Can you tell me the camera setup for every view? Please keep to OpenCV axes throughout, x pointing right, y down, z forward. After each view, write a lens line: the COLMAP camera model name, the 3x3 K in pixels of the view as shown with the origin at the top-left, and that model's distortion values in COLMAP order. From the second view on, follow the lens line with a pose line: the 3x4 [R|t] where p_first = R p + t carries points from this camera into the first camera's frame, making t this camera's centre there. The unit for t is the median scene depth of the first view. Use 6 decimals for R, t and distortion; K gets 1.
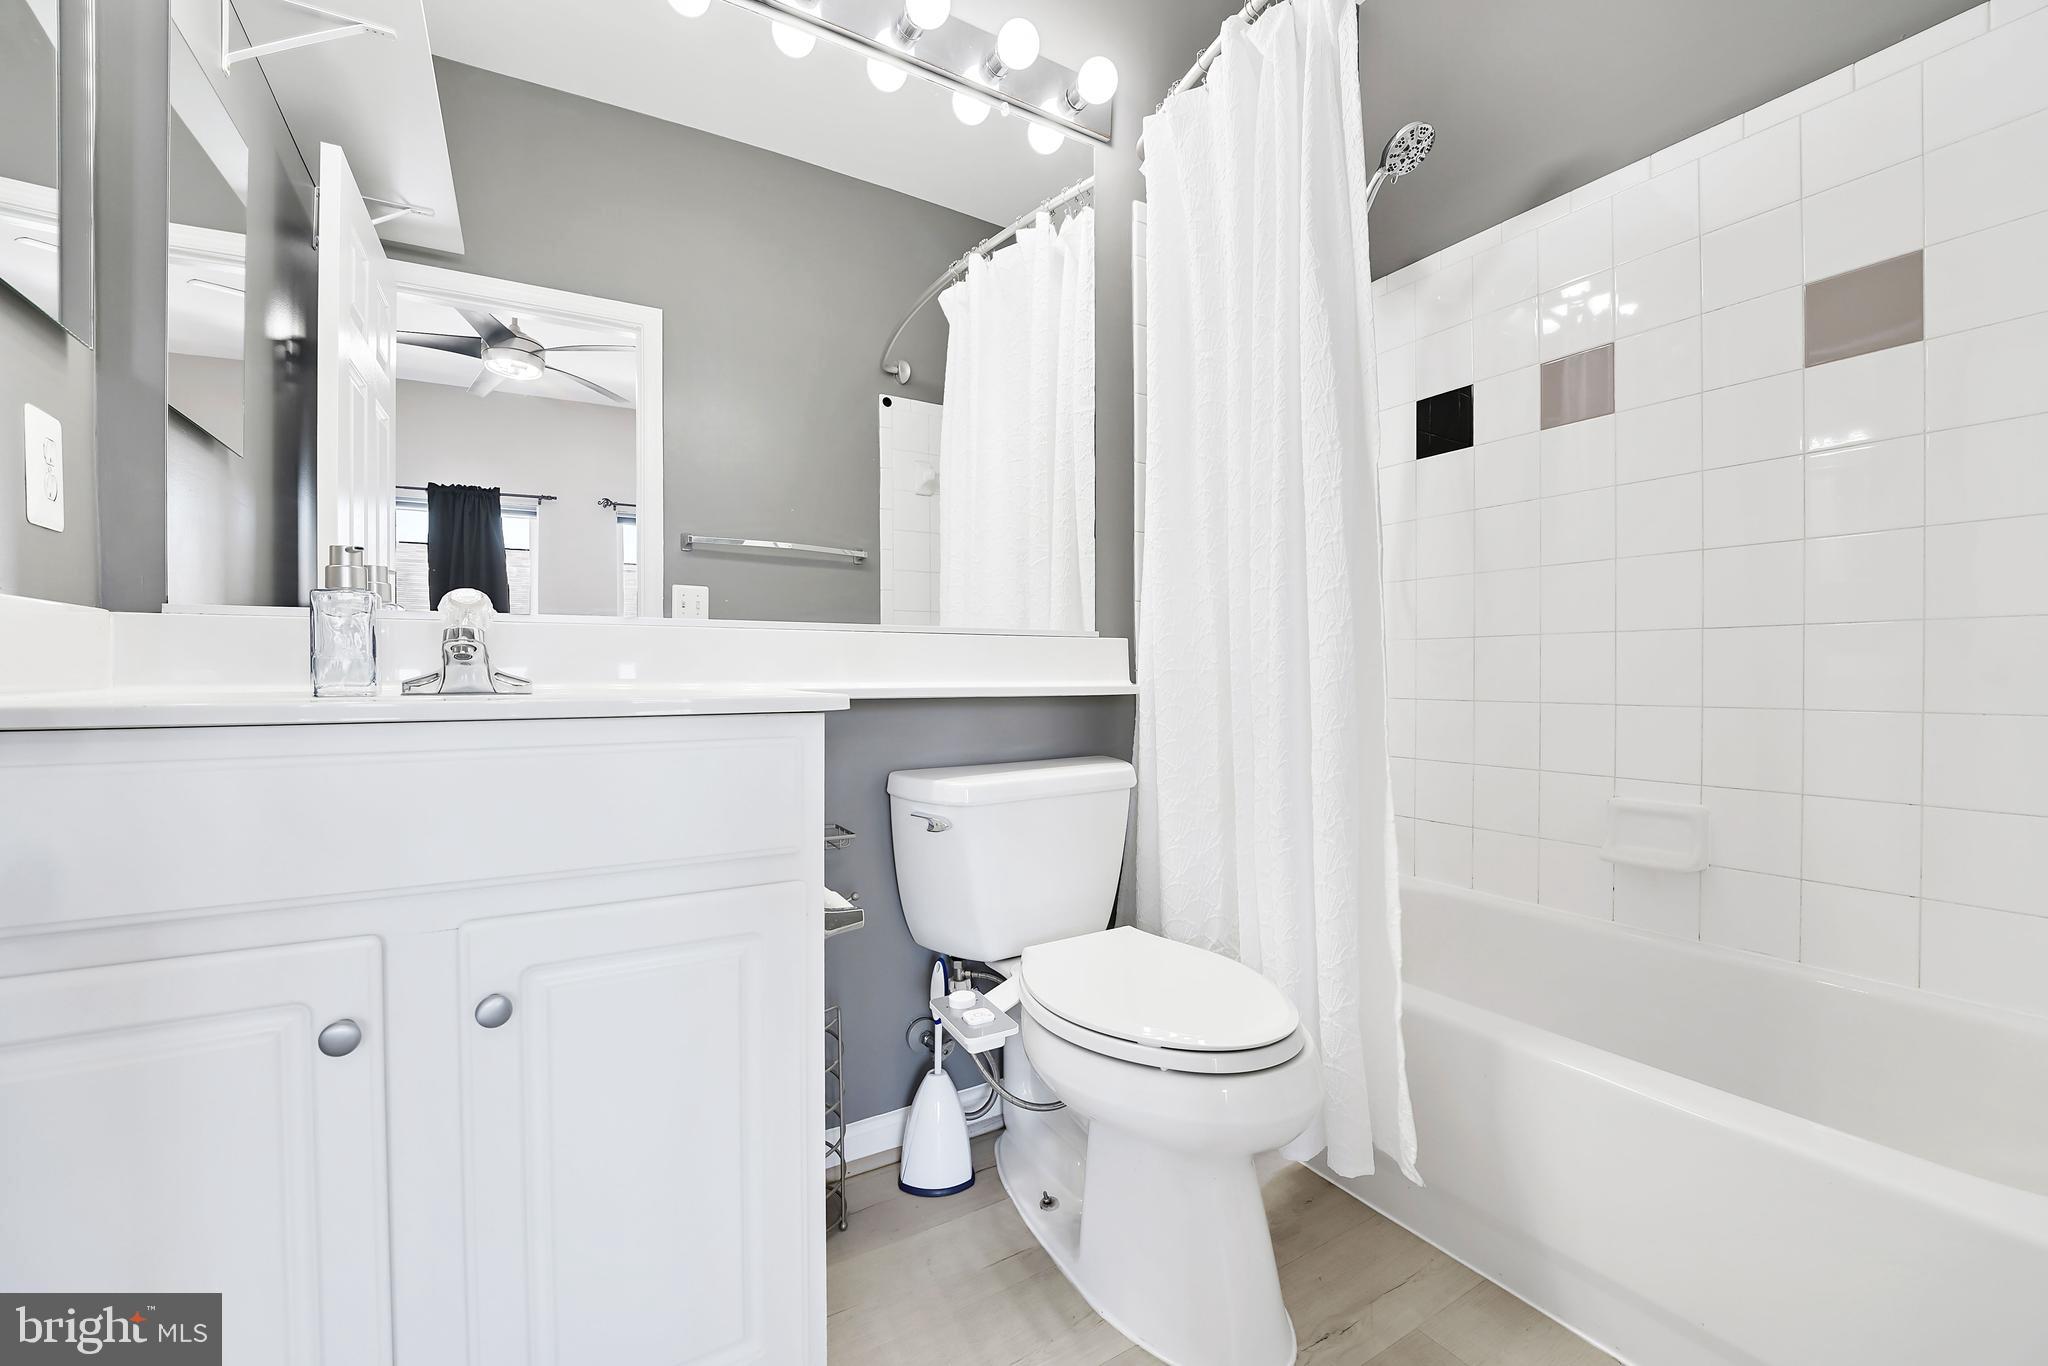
lens RADIAL K [[841.3, 0, 1031.9], [0, 841.3, 680.1], [0, 0, 1]] dist [-0.025752, 0.000023]
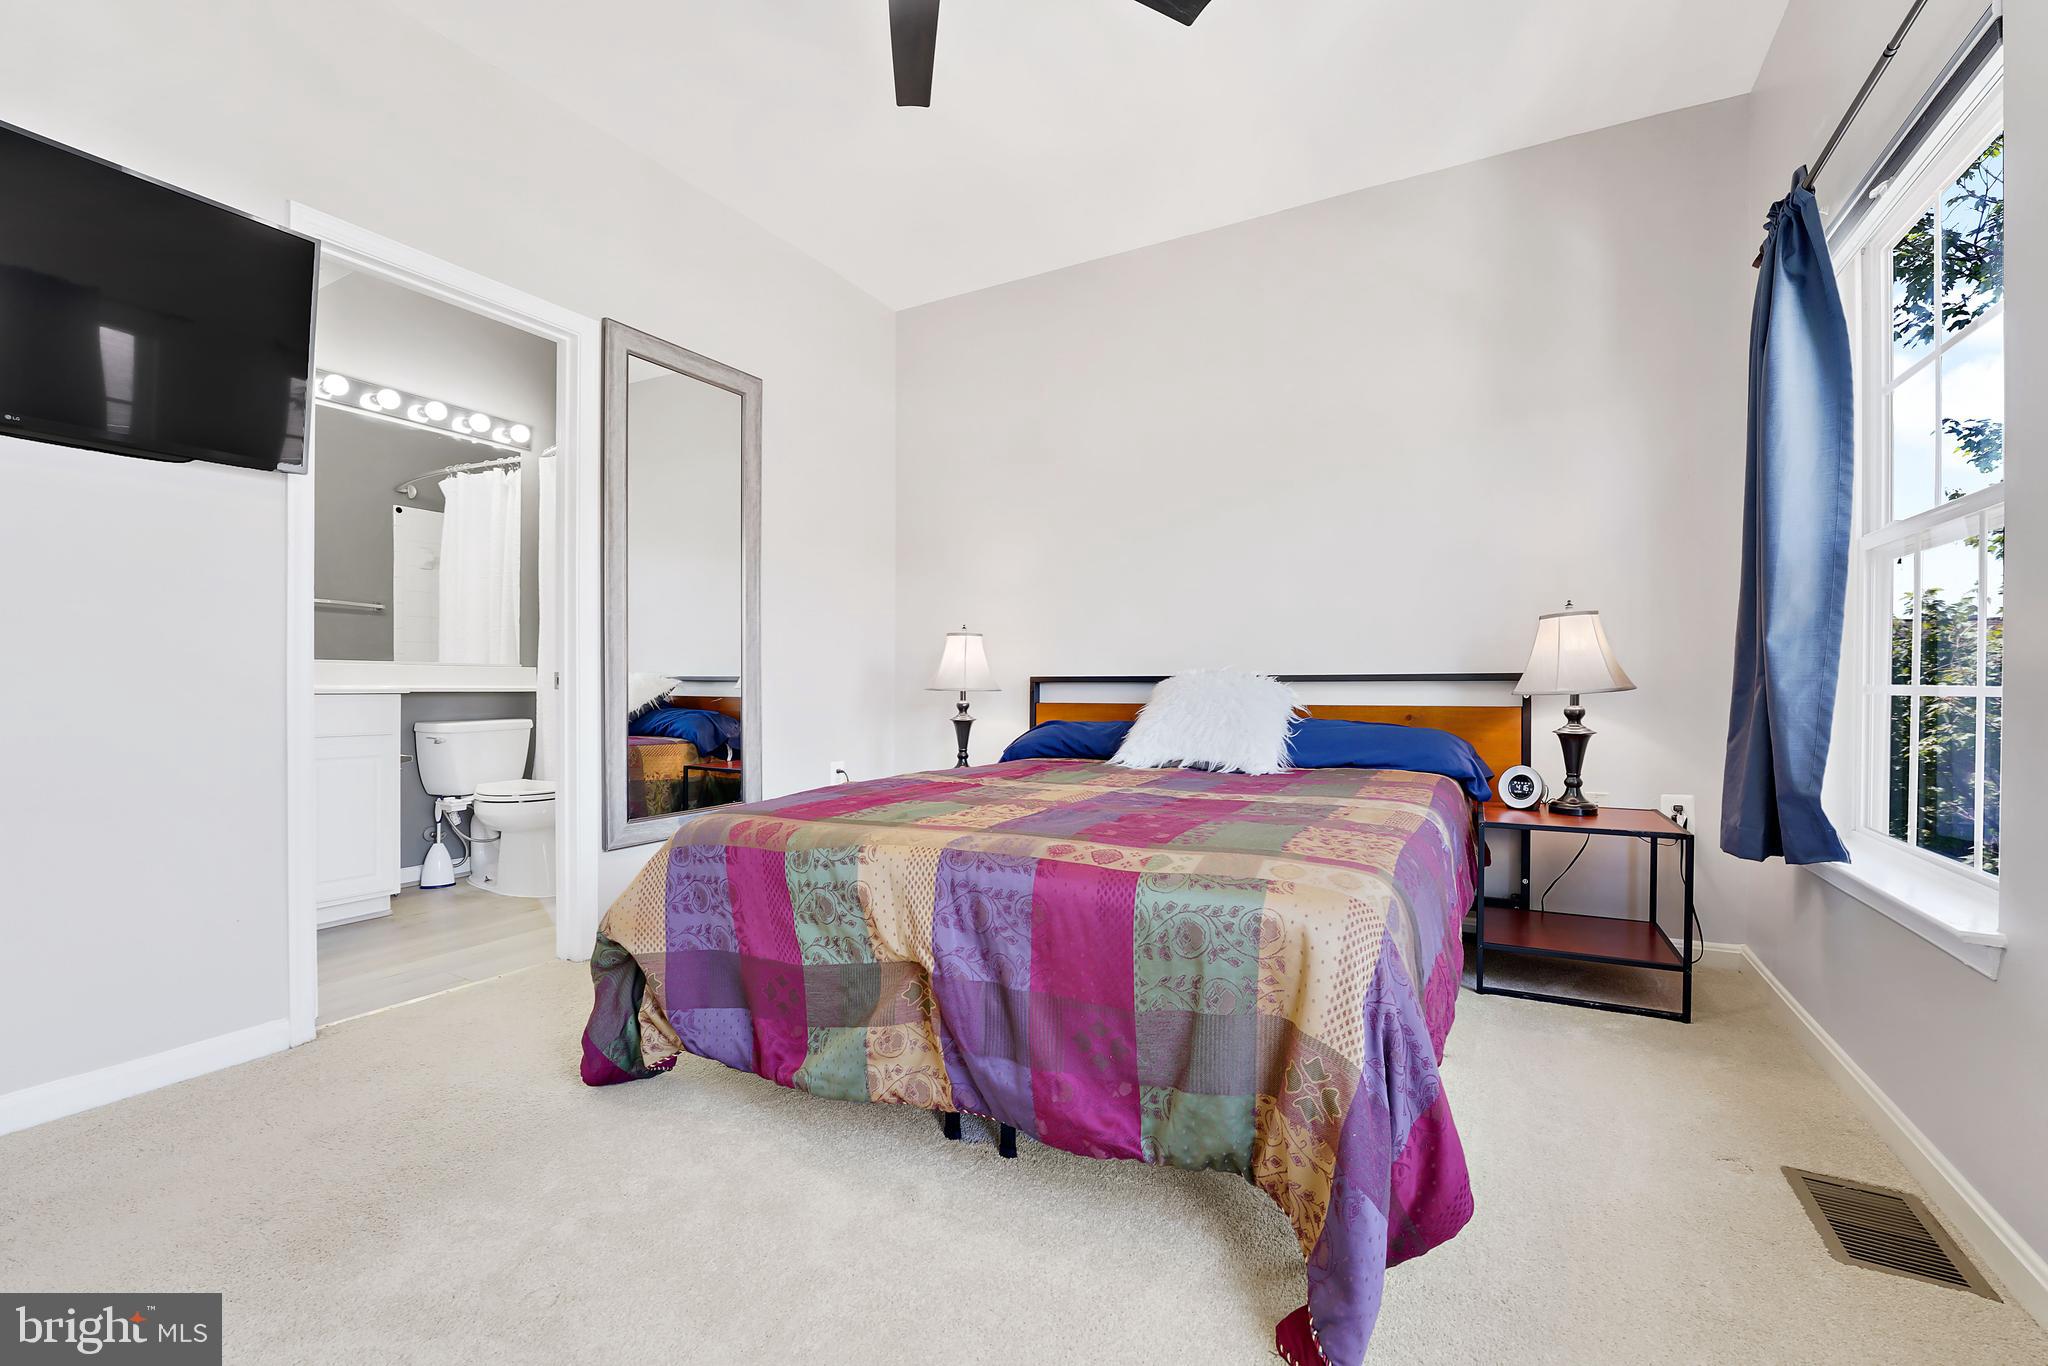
lens RADIAL K [[841.3, 0, 1031.9], [0, 841.3, 680.1], [0, 0, 1]] dist [-0.025752, 0.000023]
pose [[0.871355, -0.001933, 0.490648, 0.166613], [0.007295, 0.999933, -0.009017, 0.015865], [-0.490598, 0.011436, 0.871311, -1.567914]]
